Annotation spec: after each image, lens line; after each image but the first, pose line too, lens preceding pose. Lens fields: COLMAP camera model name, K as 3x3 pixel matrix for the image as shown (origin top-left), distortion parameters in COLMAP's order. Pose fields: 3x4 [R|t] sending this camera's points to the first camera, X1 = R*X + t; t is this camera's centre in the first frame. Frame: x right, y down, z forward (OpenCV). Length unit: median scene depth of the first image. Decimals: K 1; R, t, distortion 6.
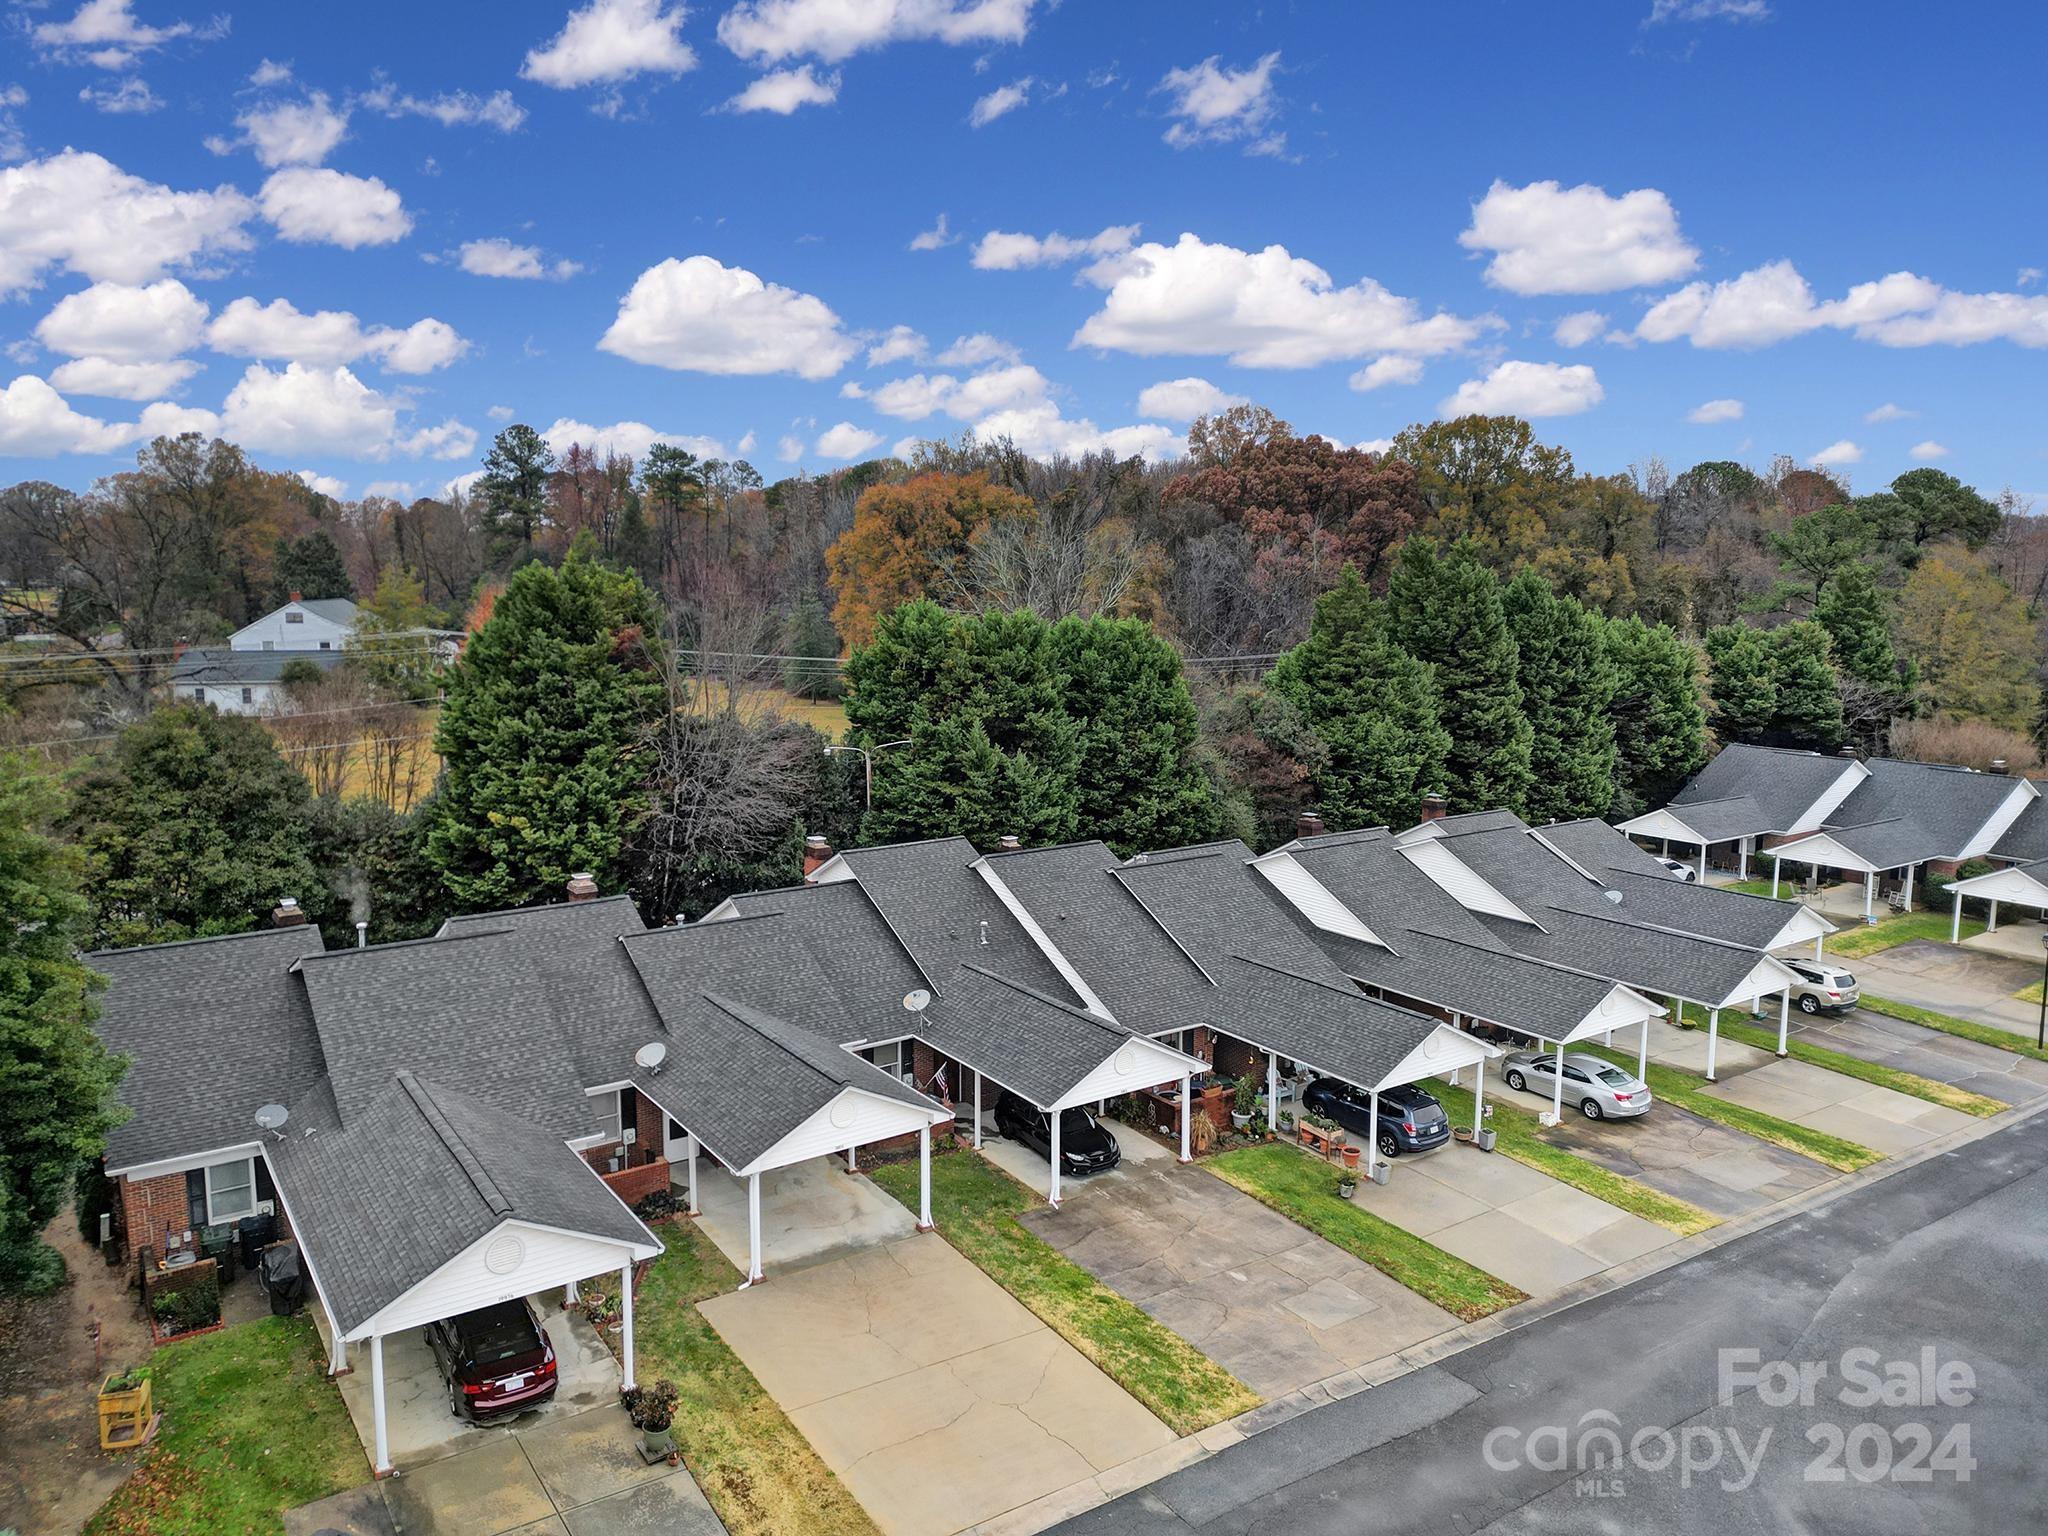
lens RADIAL K [[1425.3, 0, 1016.2], [0, 1425.3, 771.2], [0, 0, 1]] dist [0.080451, -0.069421]
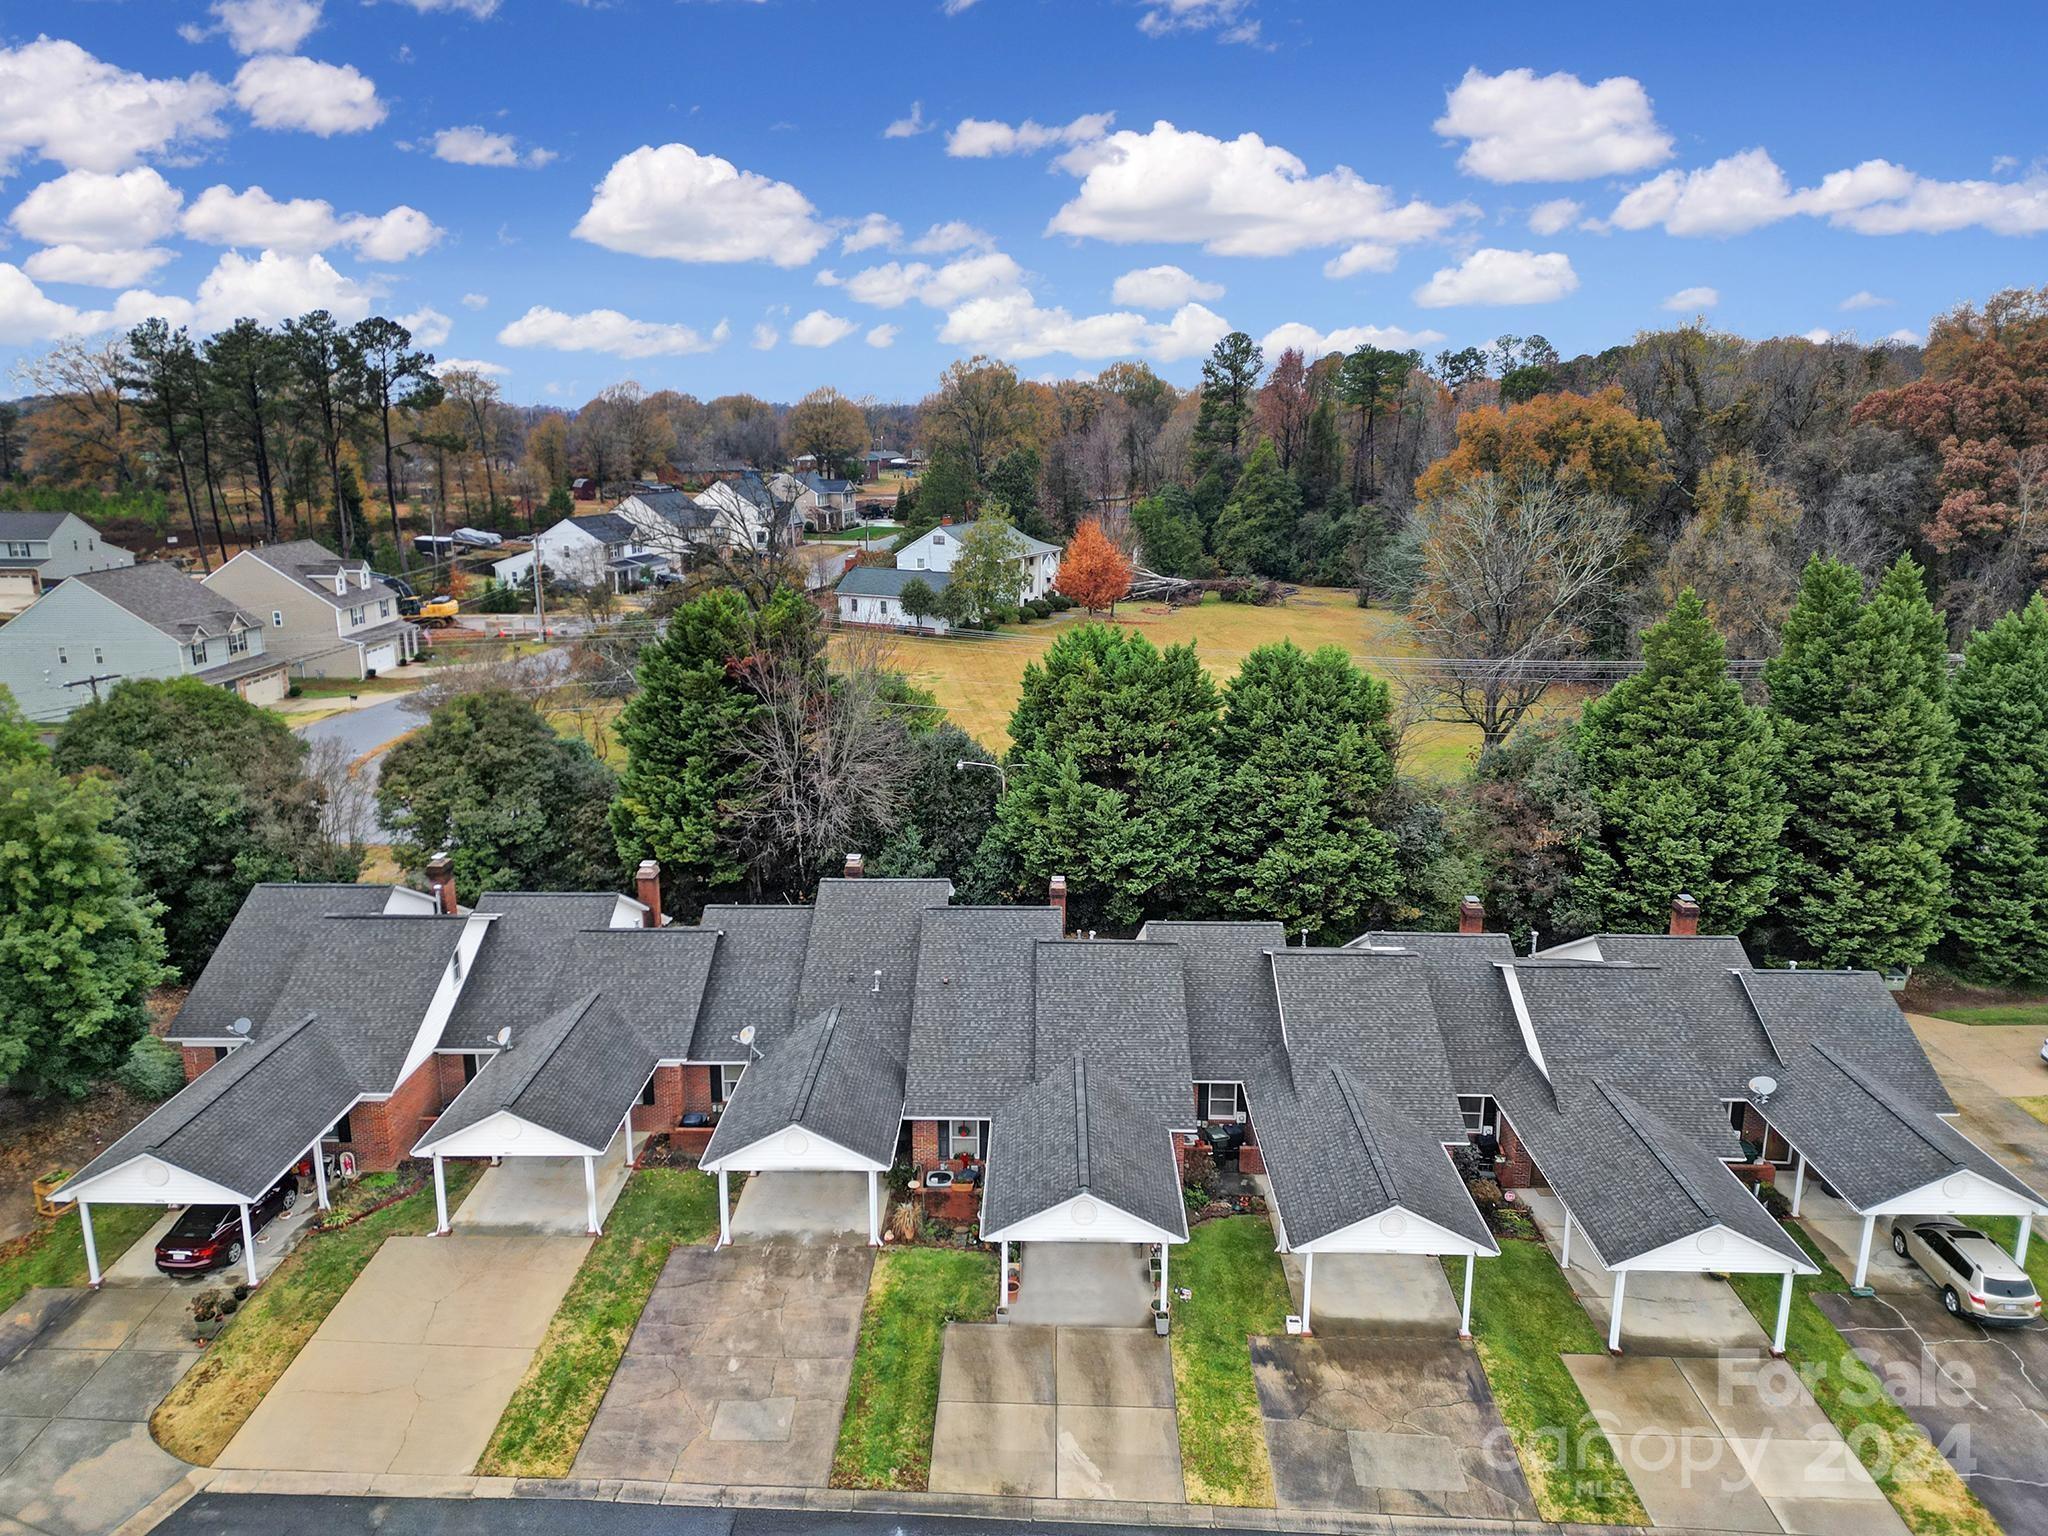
lens RADIAL K [[1425.3, 0, 1016.2], [0, 1425.3, 771.2], [0, 0, 1]] dist [0.080451, -0.069421]
pose [[0.812799, 0.139845, -0.565510, 0.624735], [-0.081195, 0.988478, 0.127741, -0.183852], [0.576859, -0.057911, 0.814789, 0.166588]]
